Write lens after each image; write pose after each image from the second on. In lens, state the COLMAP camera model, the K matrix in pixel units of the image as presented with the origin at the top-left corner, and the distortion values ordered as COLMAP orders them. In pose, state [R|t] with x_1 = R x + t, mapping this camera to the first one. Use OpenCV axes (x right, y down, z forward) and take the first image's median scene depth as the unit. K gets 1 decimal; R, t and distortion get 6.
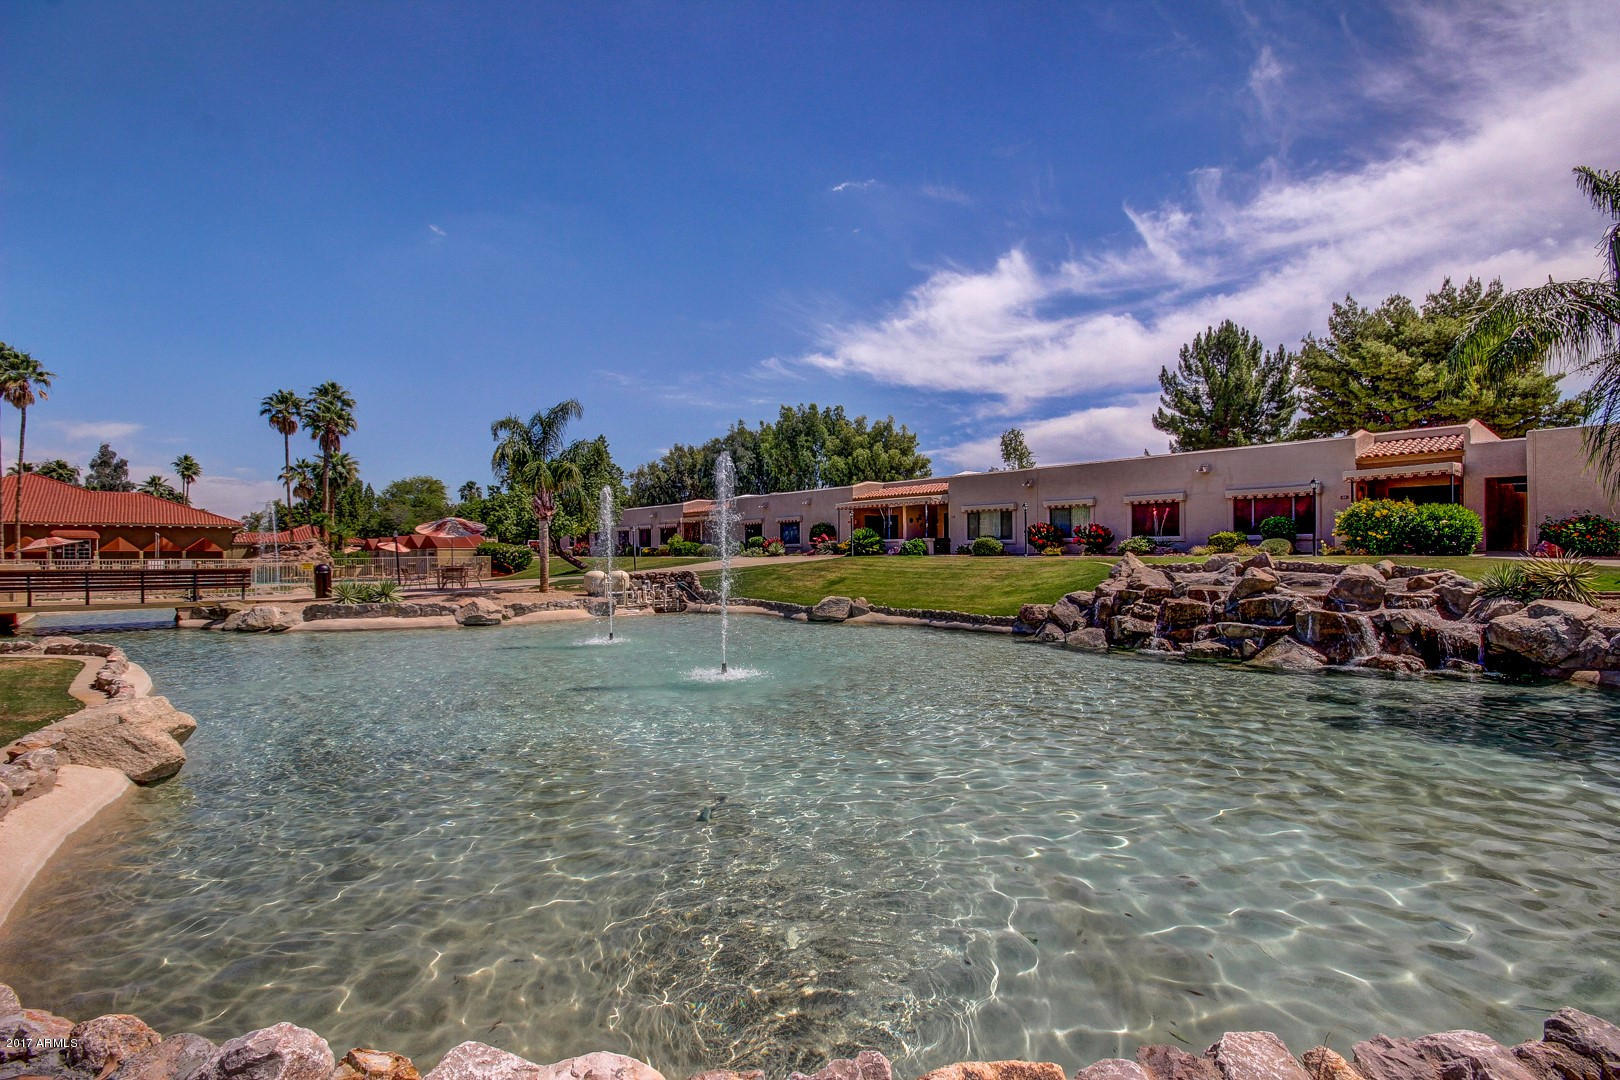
lens RADIAL K [[751.8, 0, 806.4], [0, 751.8, 545.3], [0, 0, 1]] dist [0.017747, -0.024894]
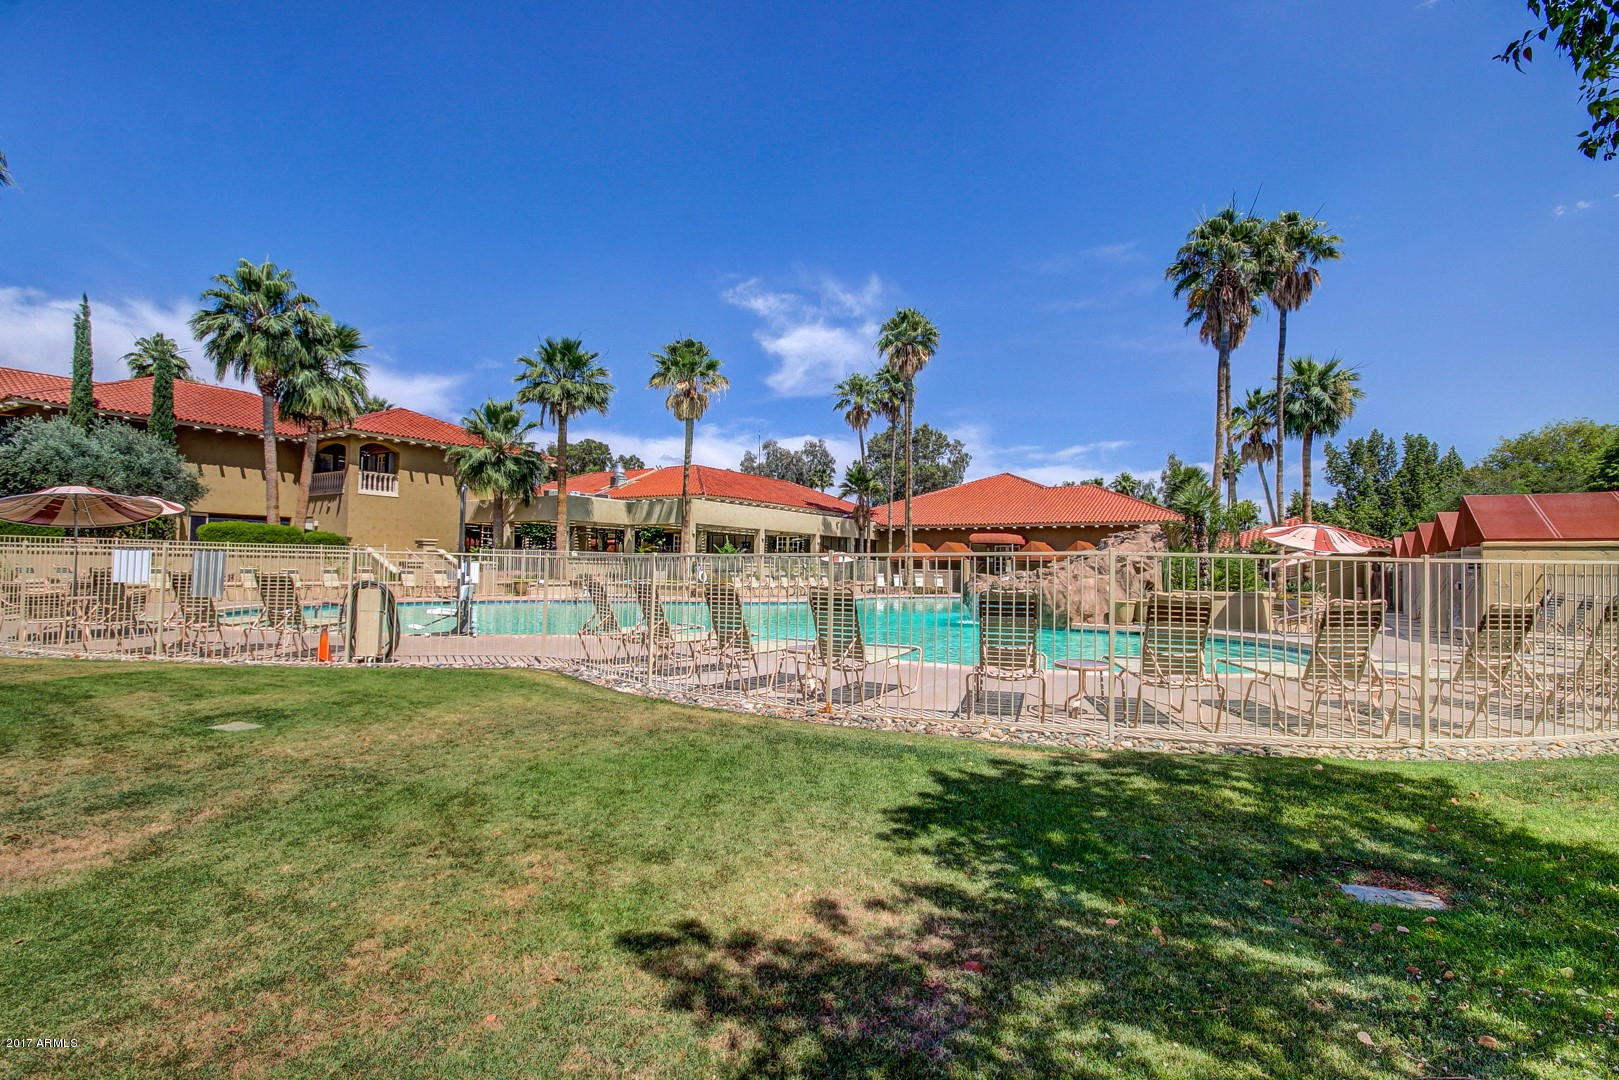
lens RADIAL K [[751.4, 0, 805.9], [0, 751.4, 545.3], [0, 0, 1]] dist [0.017747, -0.024894]
pose [[0.260135, -0.014573, -0.965462, -0.235397], [-0.011877, 0.999762, -0.018291, 0.009663], [0.965499, 0.016225, 0.259900, 0.555796]]
